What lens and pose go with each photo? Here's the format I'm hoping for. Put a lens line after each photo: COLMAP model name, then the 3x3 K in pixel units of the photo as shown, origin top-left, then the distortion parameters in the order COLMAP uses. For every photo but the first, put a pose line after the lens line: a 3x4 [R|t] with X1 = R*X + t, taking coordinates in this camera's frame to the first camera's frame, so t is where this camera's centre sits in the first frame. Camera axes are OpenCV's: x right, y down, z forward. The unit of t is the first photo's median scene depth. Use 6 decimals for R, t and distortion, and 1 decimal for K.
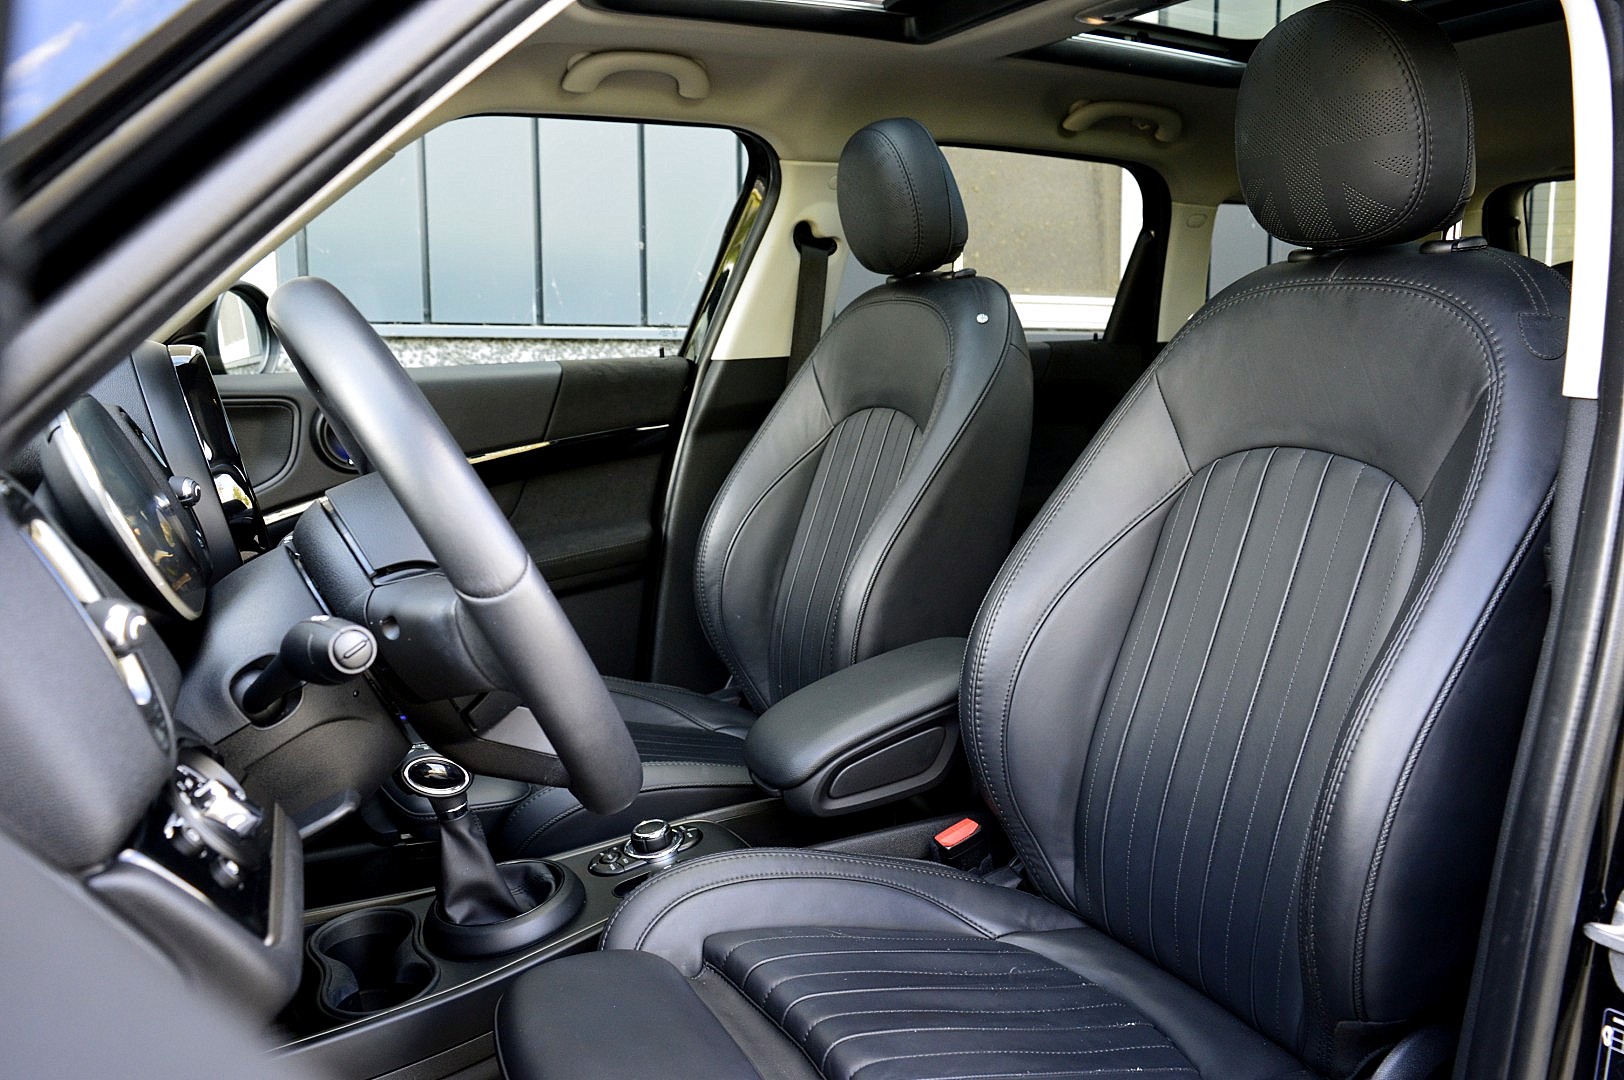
lens RADIAL K [[1275.0, 0, 810.8], [0, 1275.0, 539.2], [0, 0, 1]] dist [-0.009608, 0.009555]
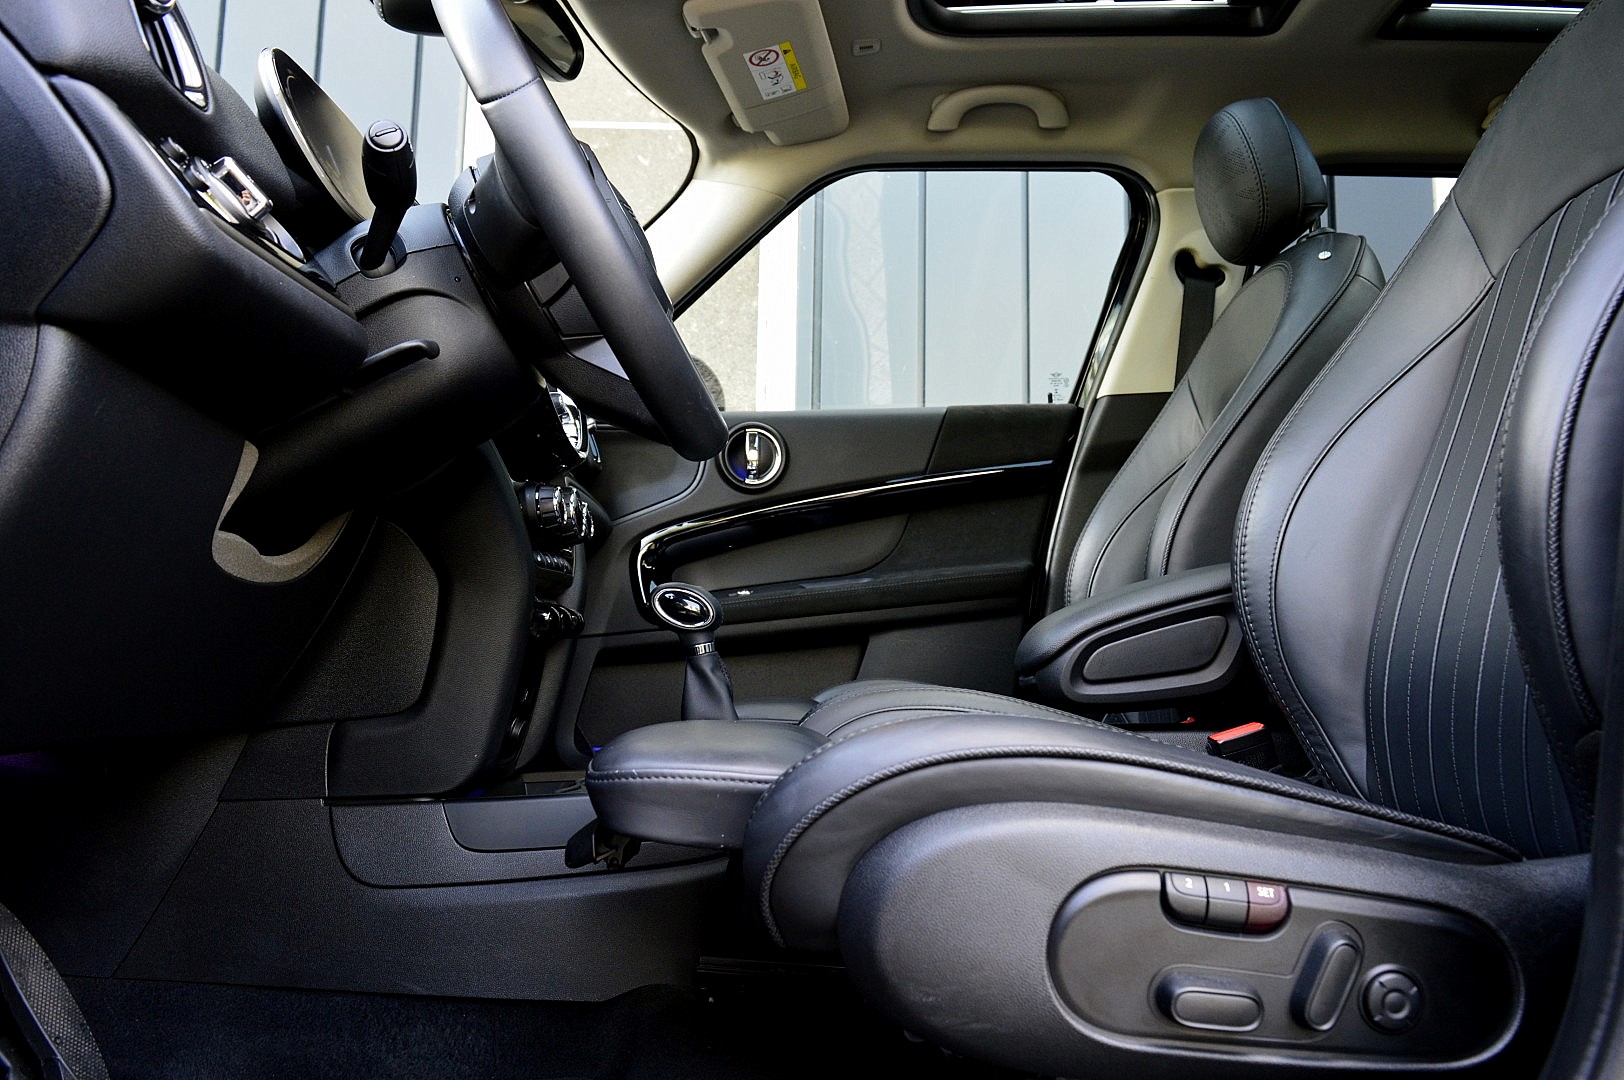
lens RADIAL K [[1275.0, 0, 808.0], [0, 1275.0, 538.4], [0, 0, 1]] dist [-0.009608, 0.009555]
pose [[0.890775, -0.039359, -0.452736, 0.176924], [-0.080223, 0.966977, -0.241908, 0.235956], [0.447307, 0.251805, 0.858202, 0.071986]]
